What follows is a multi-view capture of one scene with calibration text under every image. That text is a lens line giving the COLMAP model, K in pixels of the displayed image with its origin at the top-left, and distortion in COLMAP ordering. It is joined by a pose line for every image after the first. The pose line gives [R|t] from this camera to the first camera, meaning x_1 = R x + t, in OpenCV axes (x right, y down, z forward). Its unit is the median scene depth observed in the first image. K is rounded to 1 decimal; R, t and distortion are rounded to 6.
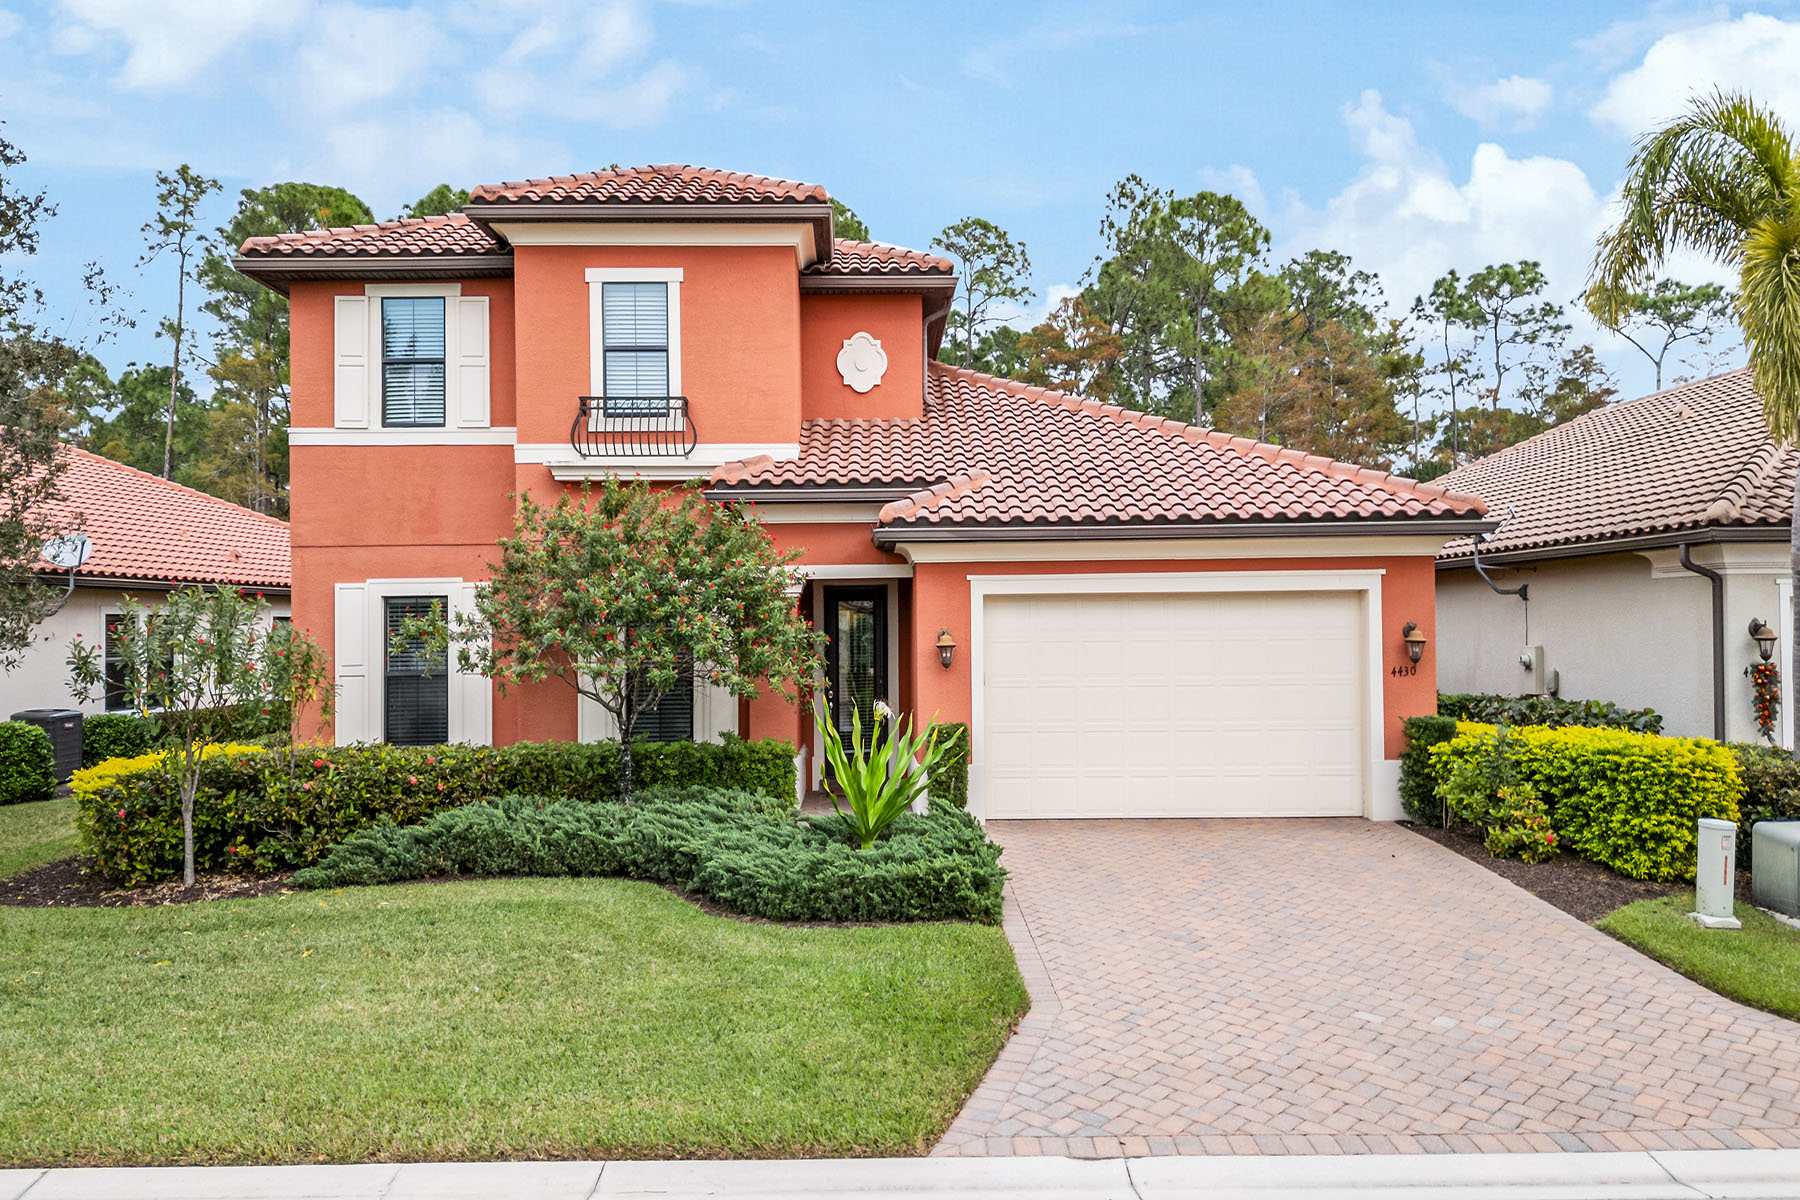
lens RADIAL K [[1304.1, 0, 900.0], [0, 1304.1, 600.0], [0, 0, 1]] dist [0.066135, -0.053245]
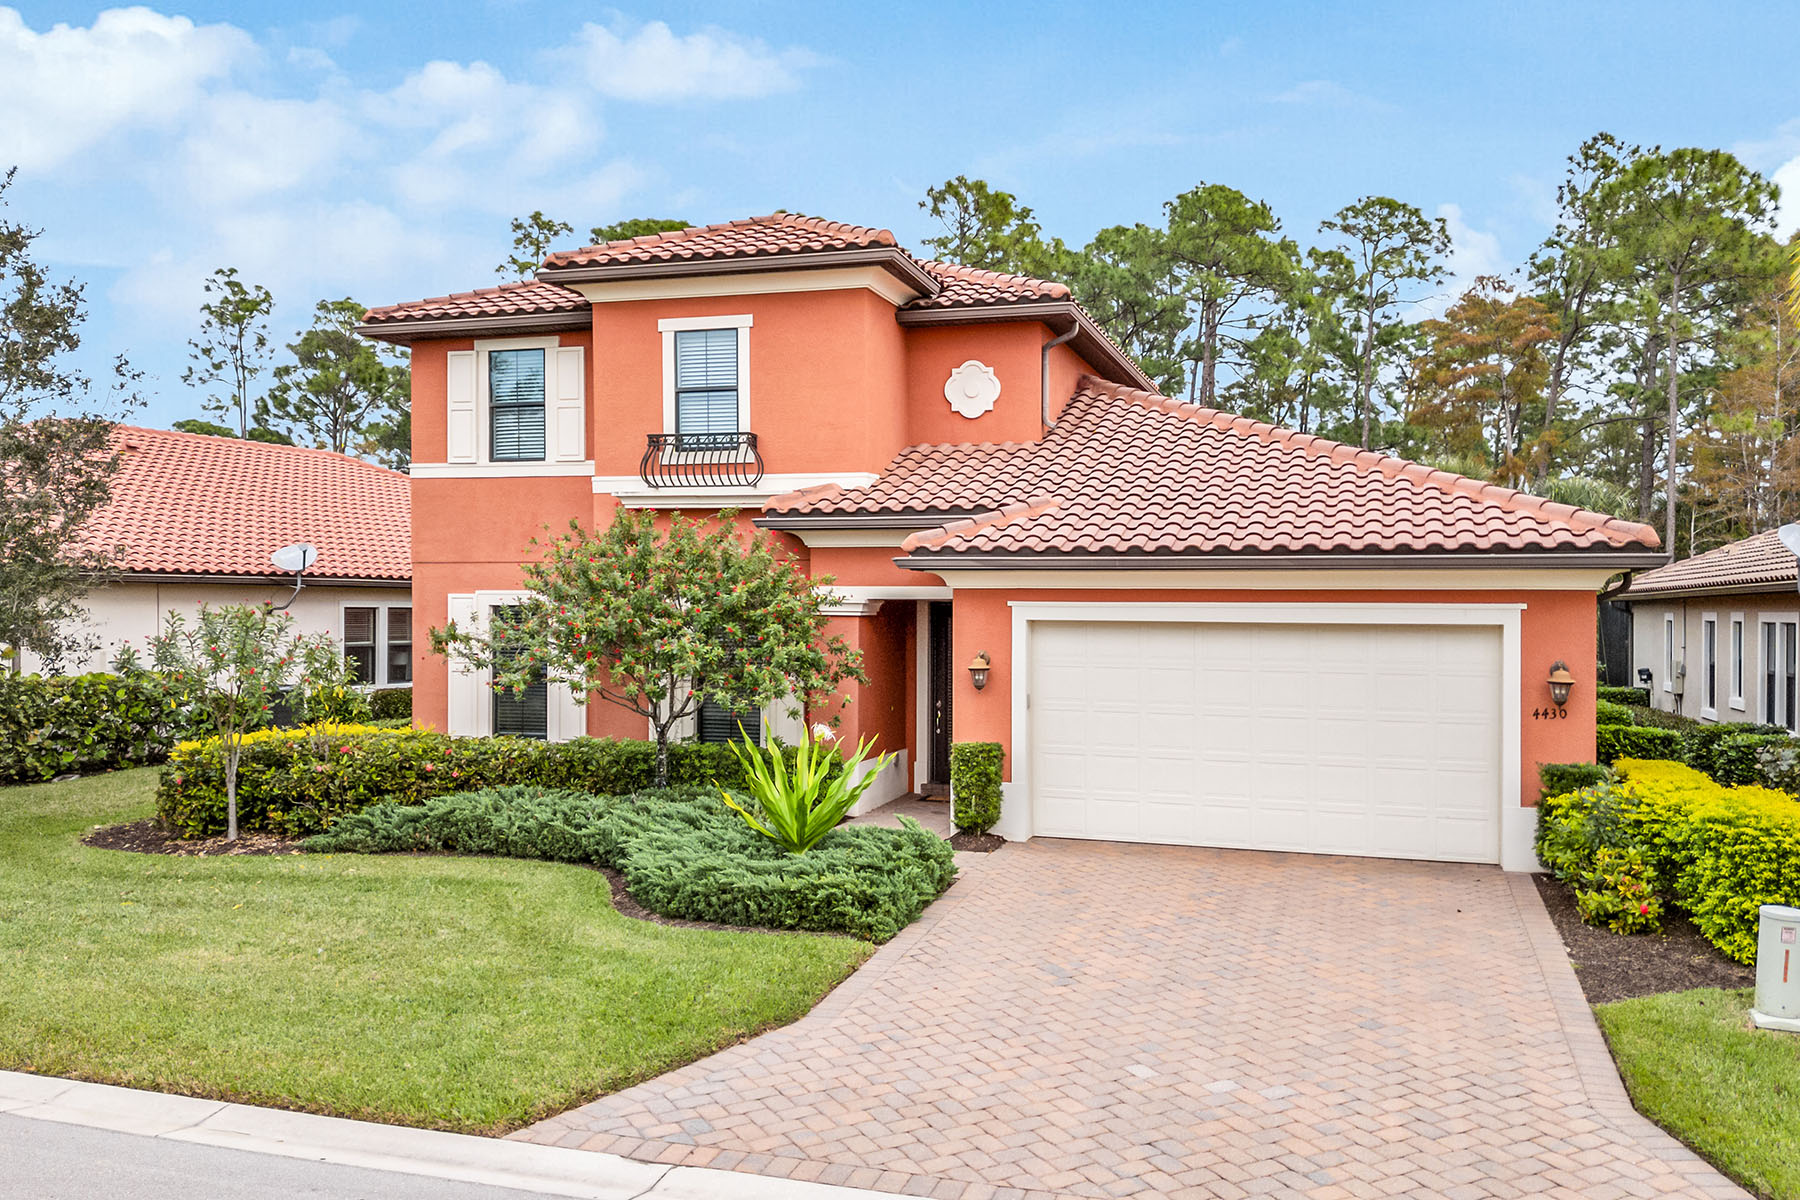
lens RADIAL K [[1269.1, 0, 903.8], [0, 1269.1, 618.9], [0, 0, 1]] dist [0.053505, -0.039326]
pose [[0.959704, 0.038115, -0.278416, 0.284803], [-0.031416, 0.999100, 0.028485, -0.035167], [0.279252, -0.018590, 0.960038, 0.006272]]
